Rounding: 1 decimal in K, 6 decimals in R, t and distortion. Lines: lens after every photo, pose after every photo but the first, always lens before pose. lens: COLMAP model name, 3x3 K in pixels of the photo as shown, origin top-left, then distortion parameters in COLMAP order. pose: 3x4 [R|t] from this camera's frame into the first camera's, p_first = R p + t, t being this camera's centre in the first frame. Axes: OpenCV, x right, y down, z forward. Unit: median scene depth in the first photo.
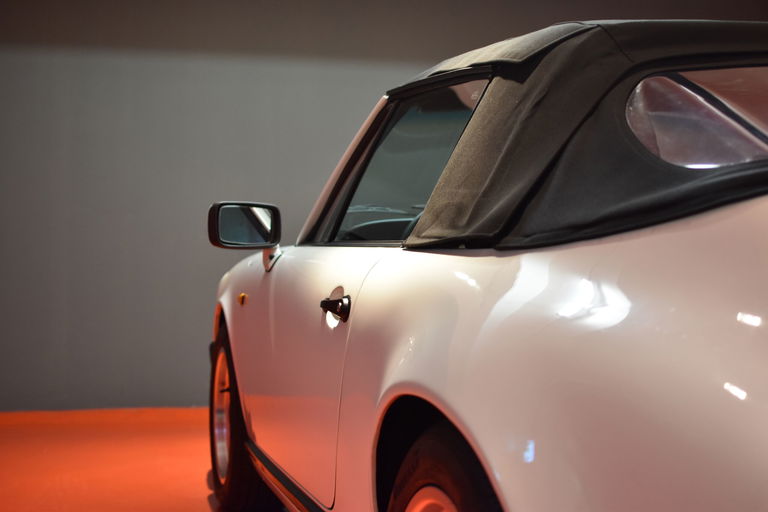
lens RADIAL K [[1131.1, 0, 384.0], [0, 1131.1, 256.0], [0, 0, 1]] dist [-0.186028, -0.015800]
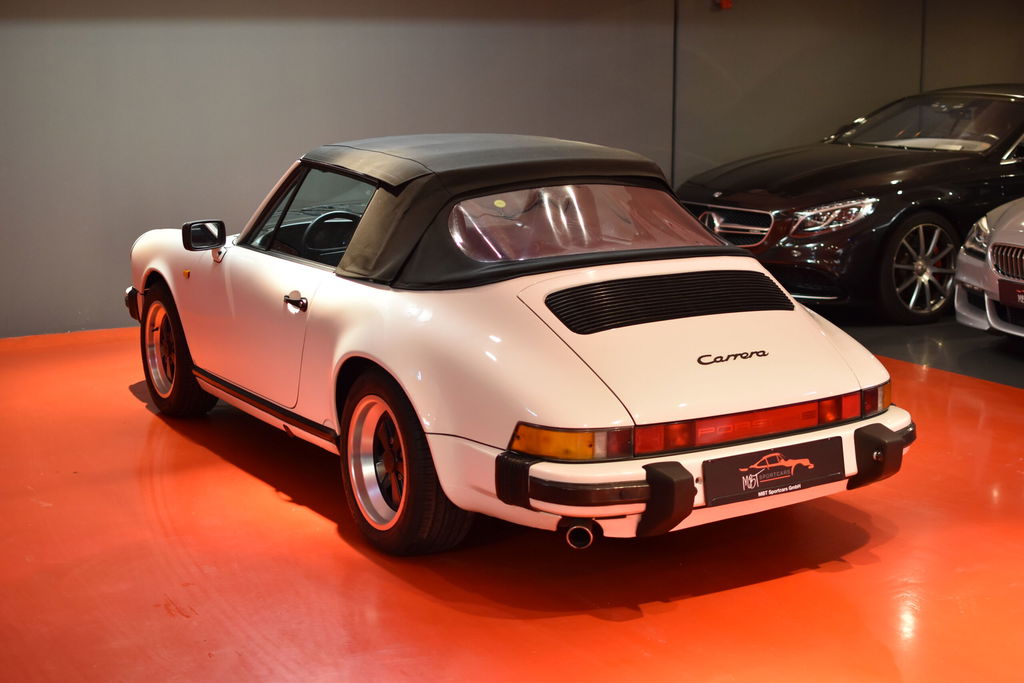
lens RADIAL K [[1508.1, 0, 512.0], [0, 1508.1, 341.5], [0, 0, 1]] dist [-0.186028, -0.015800]
pose [[0.961375, -0.058693, 0.268910, -0.389987], [0.008243, 0.982700, 0.185020, -0.367070], [-0.275117, -0.175657, 0.945228, -1.546353]]
